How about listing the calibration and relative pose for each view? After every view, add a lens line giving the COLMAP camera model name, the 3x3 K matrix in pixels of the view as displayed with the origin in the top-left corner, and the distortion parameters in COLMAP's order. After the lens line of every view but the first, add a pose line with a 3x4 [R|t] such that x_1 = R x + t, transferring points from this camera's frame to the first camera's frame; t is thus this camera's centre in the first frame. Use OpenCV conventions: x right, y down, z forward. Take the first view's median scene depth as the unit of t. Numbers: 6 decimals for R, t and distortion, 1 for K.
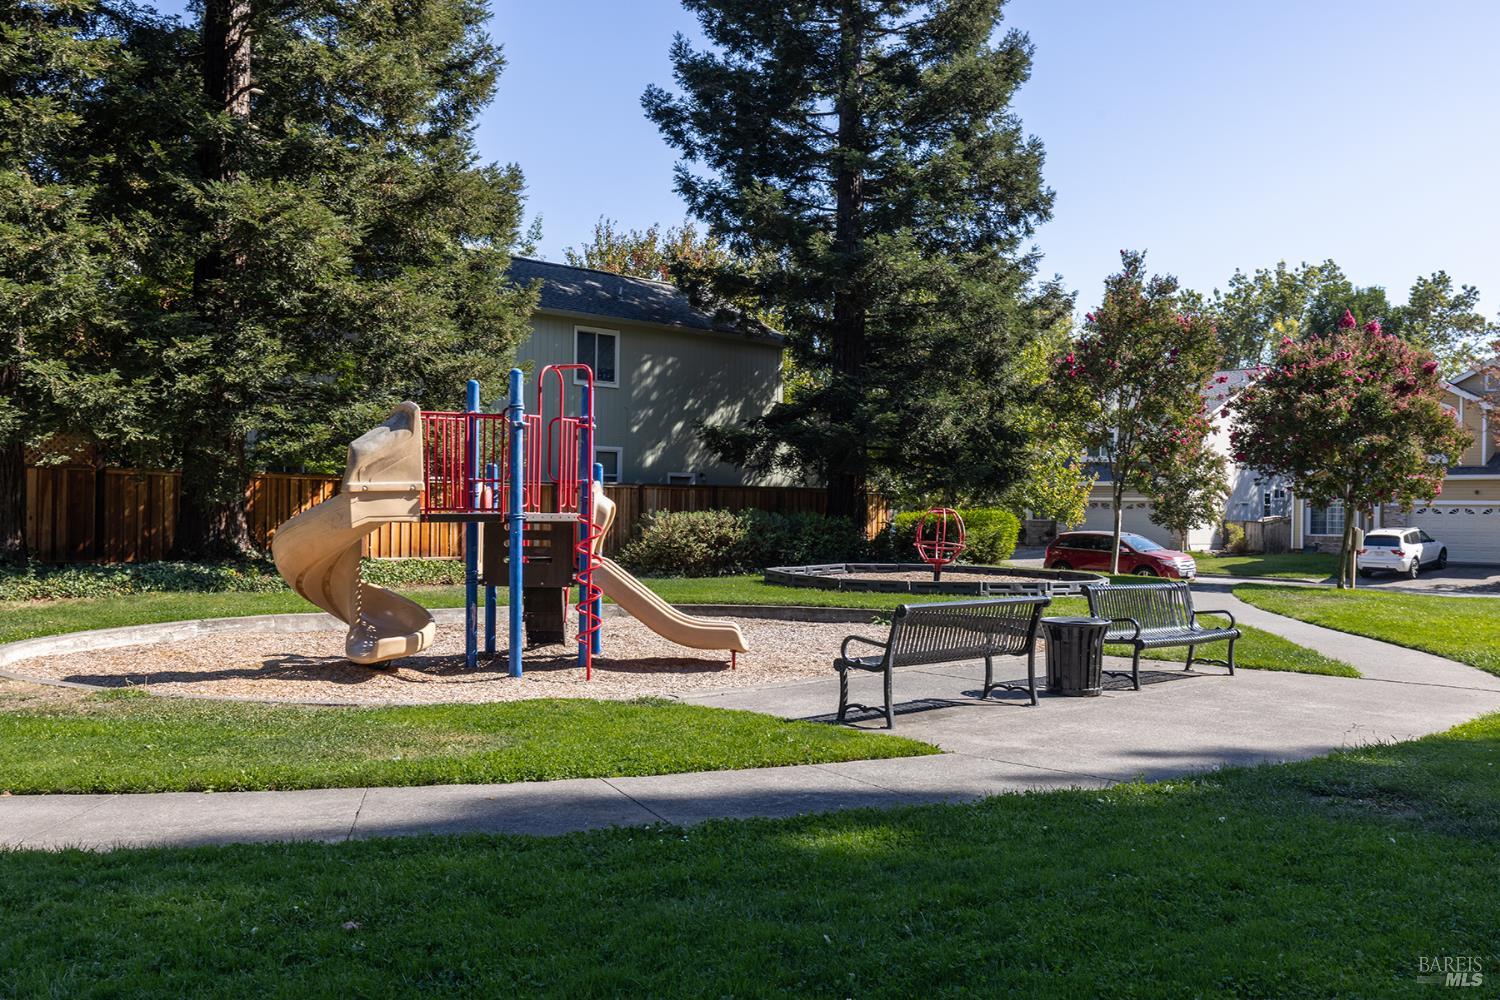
lens RADIAL K [[1464.9, 0, 749.1], [0, 1464.9, 502.2], [0, 0, 1]] dist [0.001286, 0.000000]
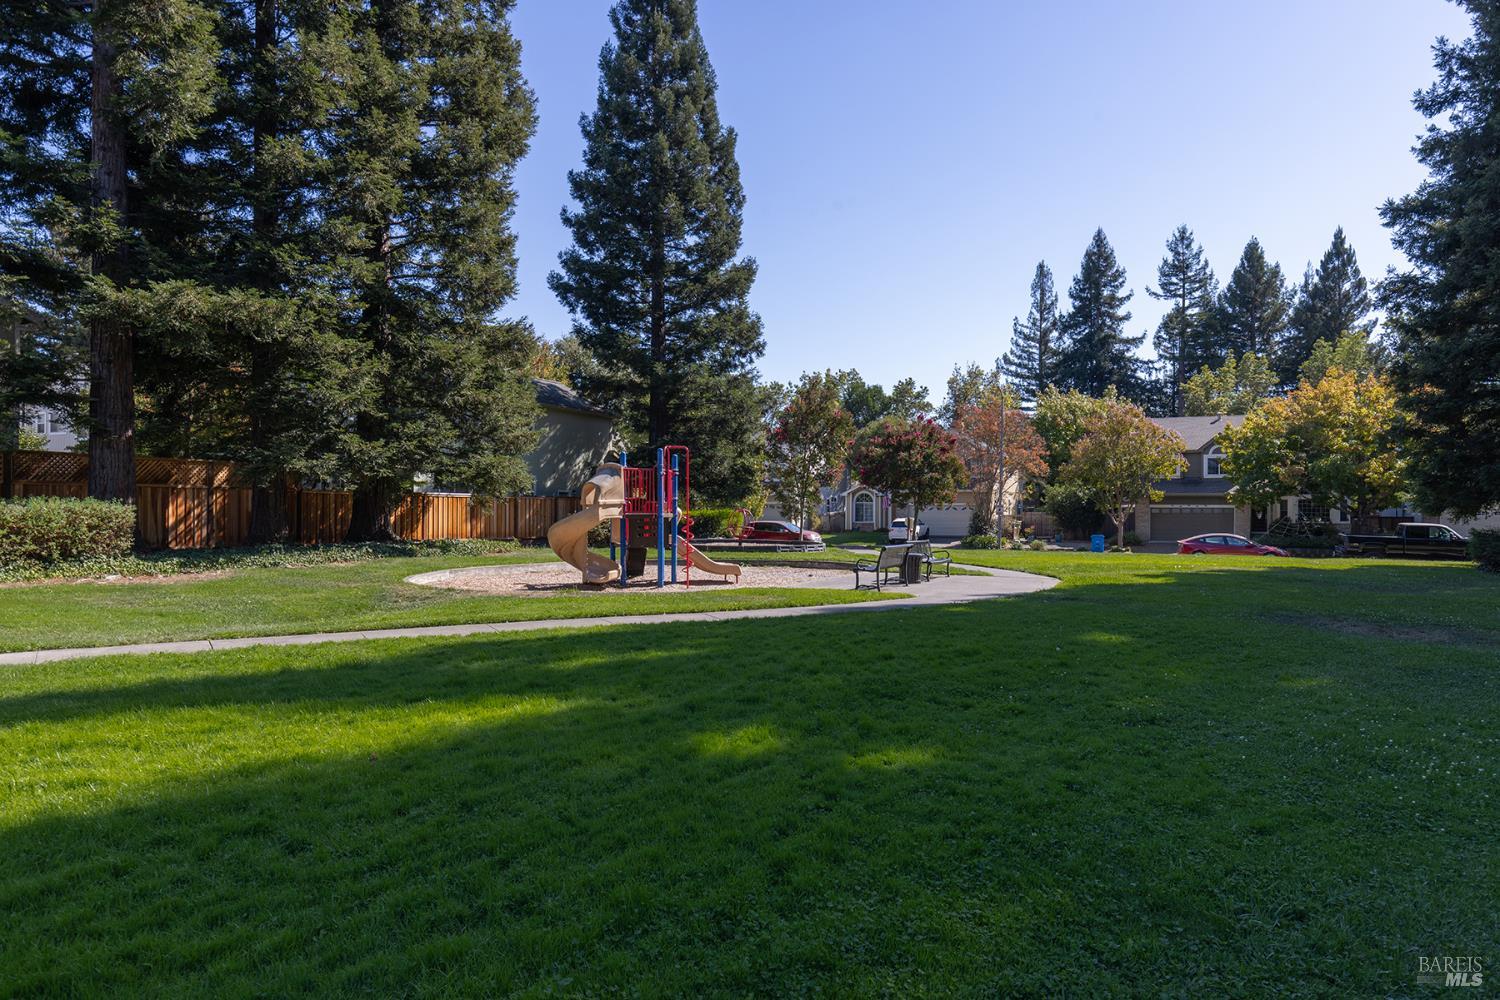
lens RADIAL K [[1002.9, 0, 751.1], [0, 1002.9, 498.9], [0, 0, 1]] dist [-0.001751, 0.000047]
pose [[0.943552, -0.003692, 0.331204, -0.239649], [0.005366, 0.999977, -0.004141, -0.003472], [-0.331181, 0.005685, 0.943550, -0.214919]]
